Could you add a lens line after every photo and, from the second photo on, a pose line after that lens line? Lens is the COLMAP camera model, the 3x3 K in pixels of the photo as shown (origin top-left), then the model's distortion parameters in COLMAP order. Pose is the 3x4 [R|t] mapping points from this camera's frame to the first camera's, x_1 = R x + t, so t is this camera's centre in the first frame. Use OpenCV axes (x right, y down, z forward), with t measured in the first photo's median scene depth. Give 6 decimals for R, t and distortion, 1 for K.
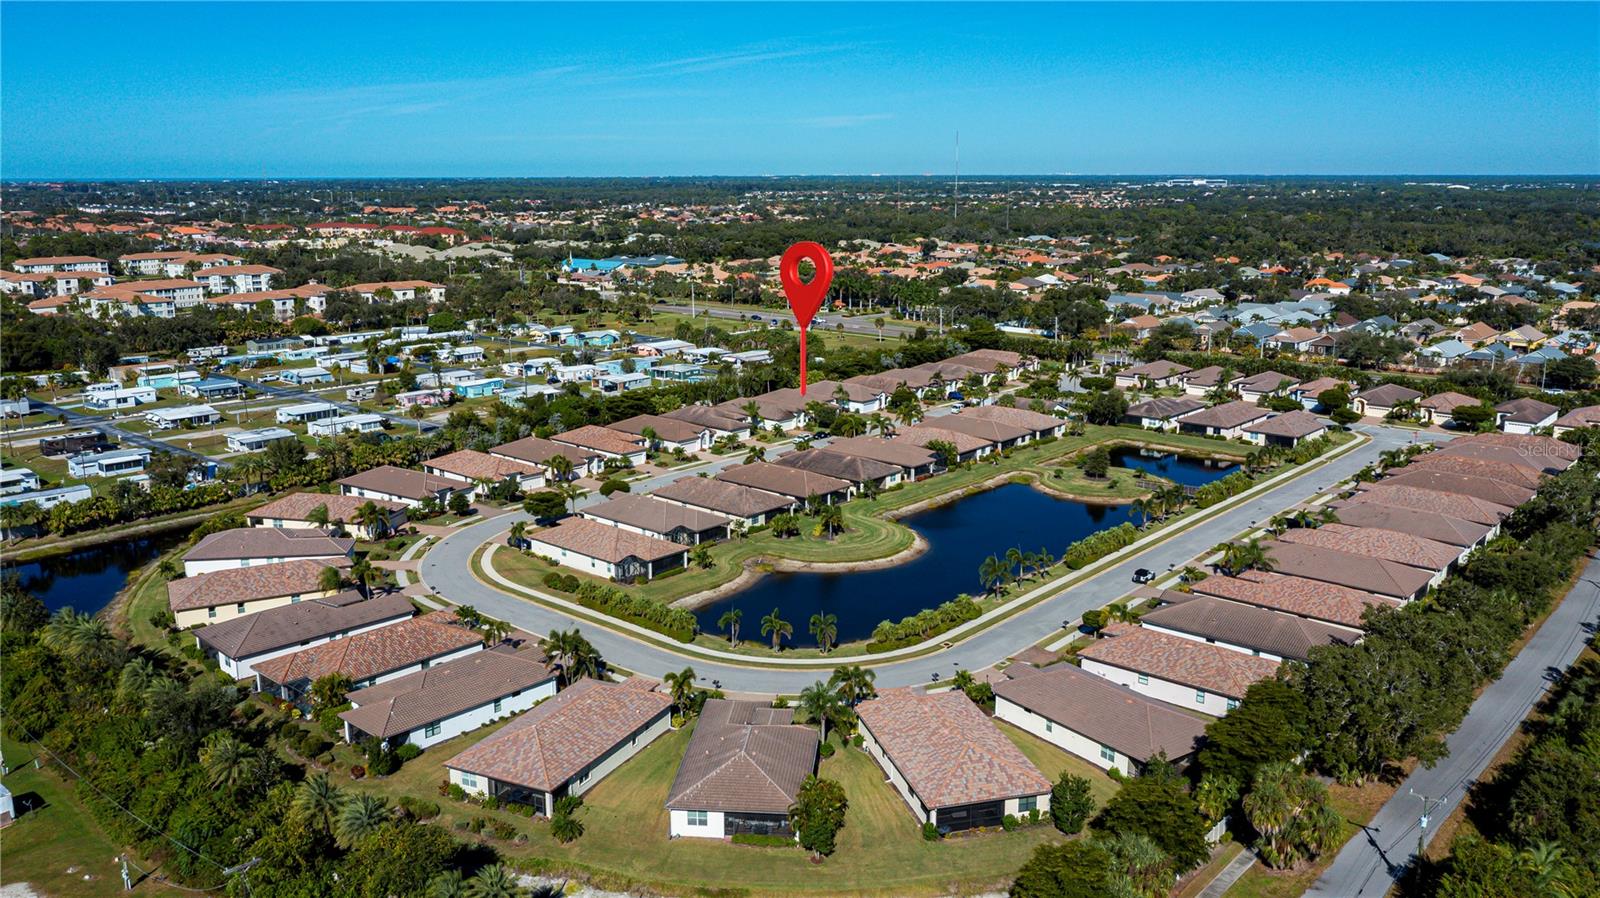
lens RADIAL K [[1254.0, 0, 800.0], [0, 1254.0, 449.0], [0, 0, 1]] dist [-0.007338, -0.001997]
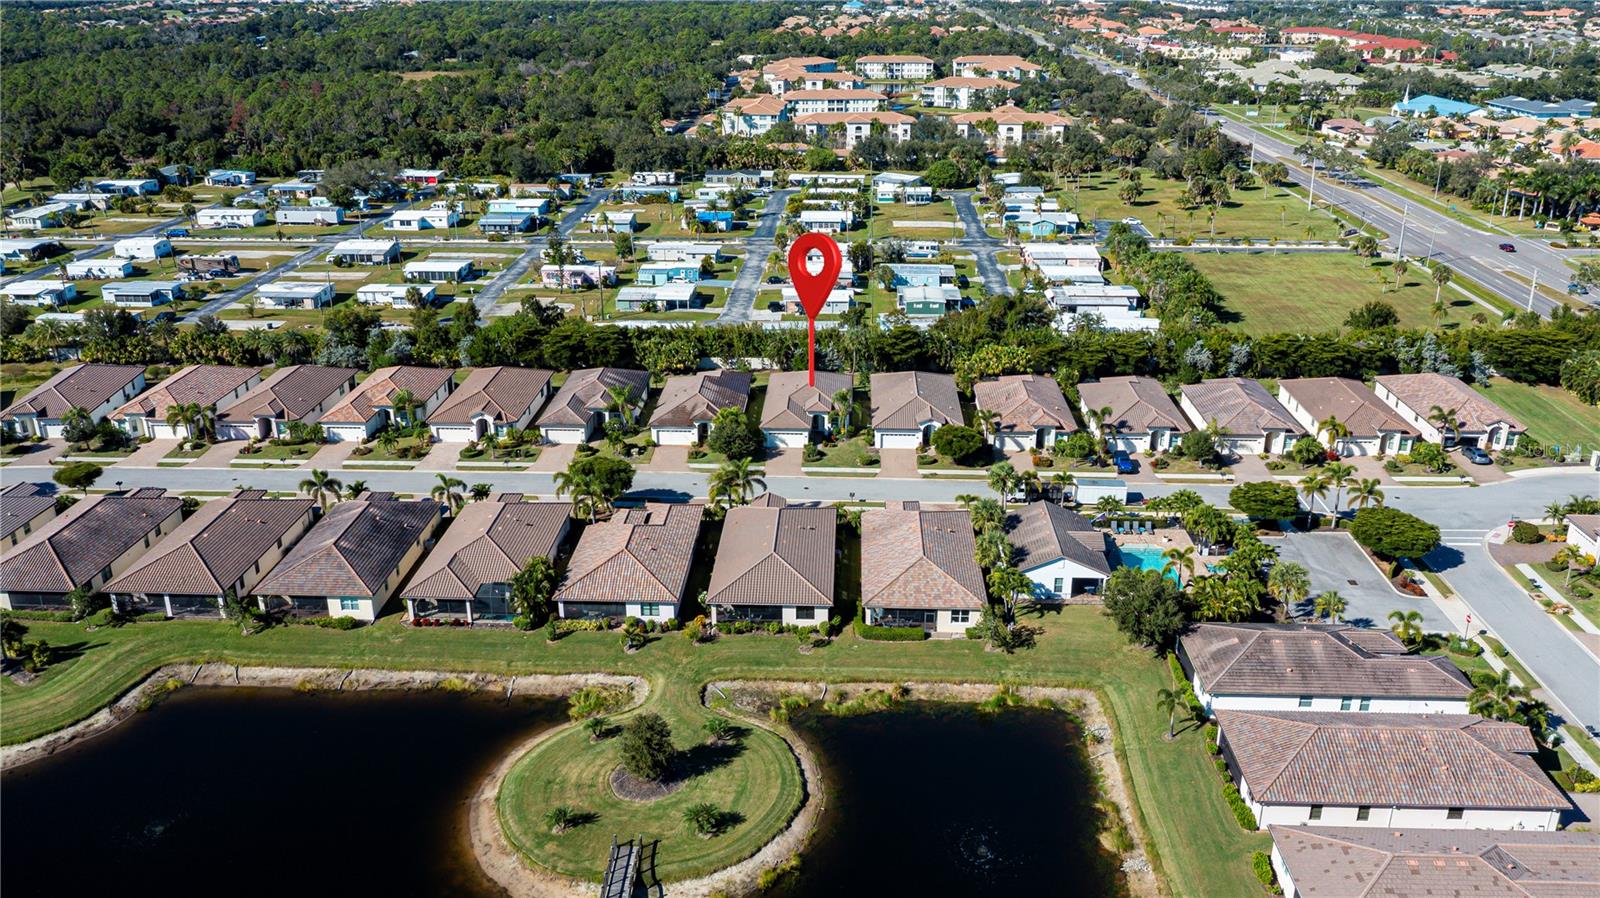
lens RADIAL K [[1258.4, 0, 801.8], [0, 1258.4, 443.8], [0, 0, 1]] dist [-0.013597, 0.004554]
pose [[0.627407, 0.278715, -0.727103, 0.496922], [-0.166545, 0.960173, 0.224346, -0.171650], [0.760673, -0.019661, 0.648837, 0.697356]]
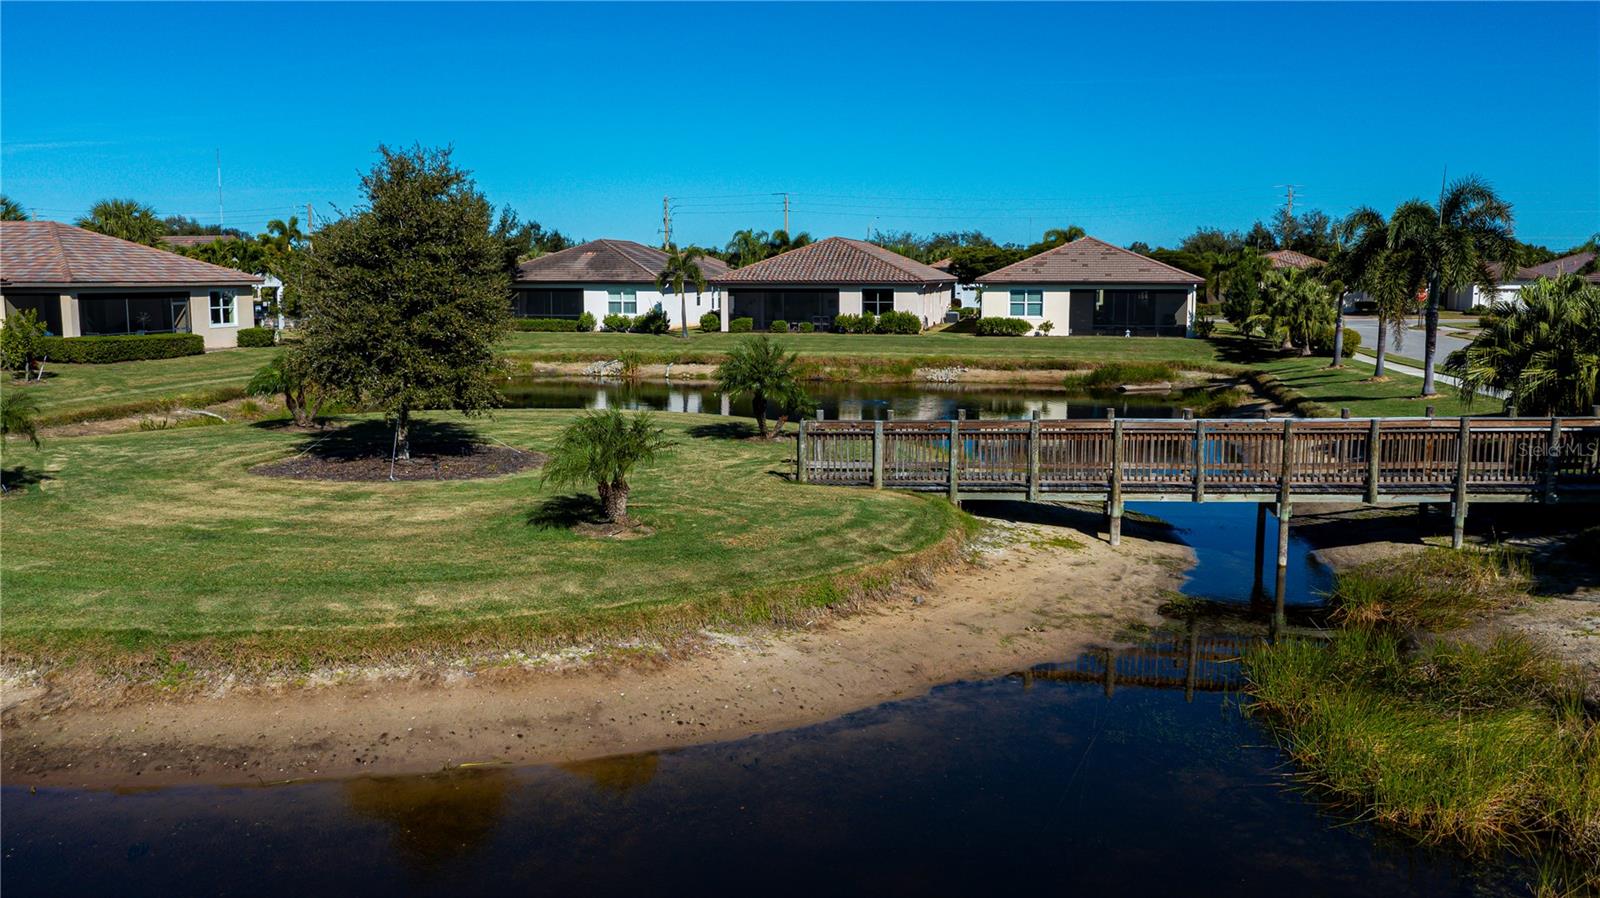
lens RADIAL K [[1254.9, 0, 800.0], [0, 1254.9, 449.0], [0, 0, 1]] dist [-0.031344, 0.006818]
pose [[0.868761, -0.066415, 0.490758, 0.195405], [0.104472, 0.993244, -0.050525, 0.028182], [-0.484086, 0.095164, 0.869830, 0.809335]]
